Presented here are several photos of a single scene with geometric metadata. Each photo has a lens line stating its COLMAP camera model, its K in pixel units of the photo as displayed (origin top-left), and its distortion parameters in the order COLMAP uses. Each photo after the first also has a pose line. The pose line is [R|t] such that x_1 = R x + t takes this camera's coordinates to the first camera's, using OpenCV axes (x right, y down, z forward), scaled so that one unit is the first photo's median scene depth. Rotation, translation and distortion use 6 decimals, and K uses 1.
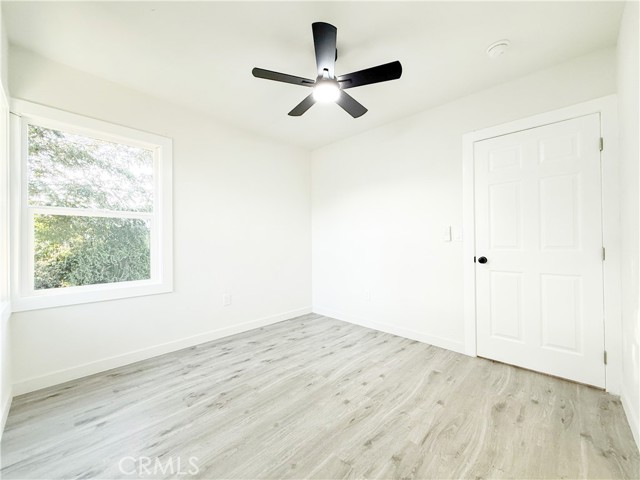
lens RADIAL K [[256.0, 0, 316.7], [0, 256.0, 237.1], [0, 0, 1]] dist [0.001251, -0.000099]
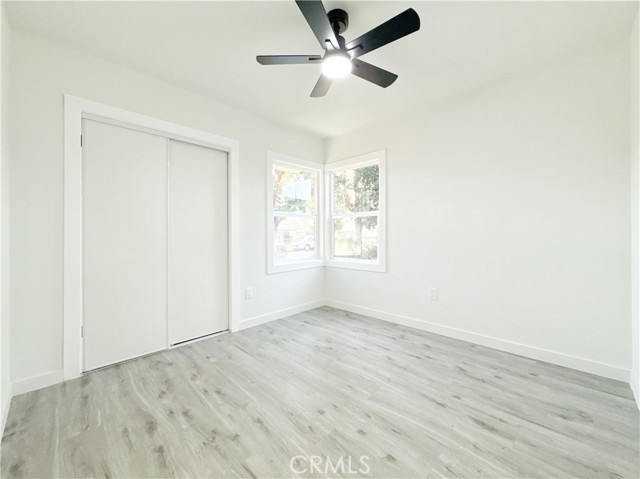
lens RADIAL K [[256.0, 0, 320.5], [0, 256.0, 244.6], [0, 0, 1]] dist [0.001251, -0.000099]
pose [[0.004039, 0.045837, -0.998941, 0.740467], [0.026969, 0.998581, 0.045929, 0.009515], [0.999628, -0.027126, 0.002797, 0.755875]]
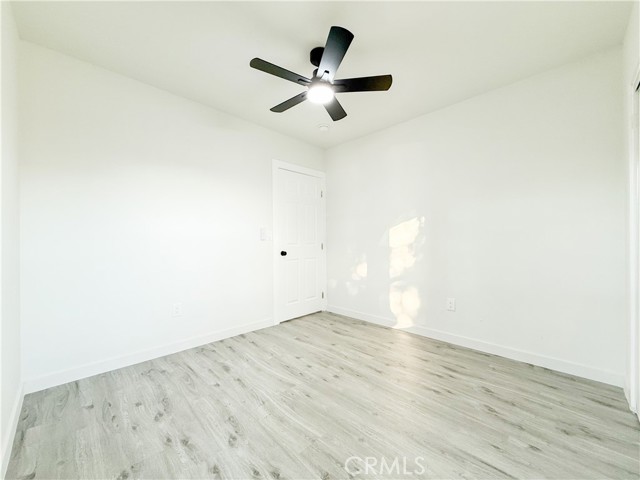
lens RADIAL K [[256.0, 0, 317.6], [0, 256.0, 240.7], [0, 0, 1]] dist [0.001251, -0.000099]
pose [[0.013096, 0.002834, 0.999910, -0.794713], [-0.018047, 0.999834, -0.002598, 0.017204], [-0.999751, -0.018012, 0.013145, 0.807497]]
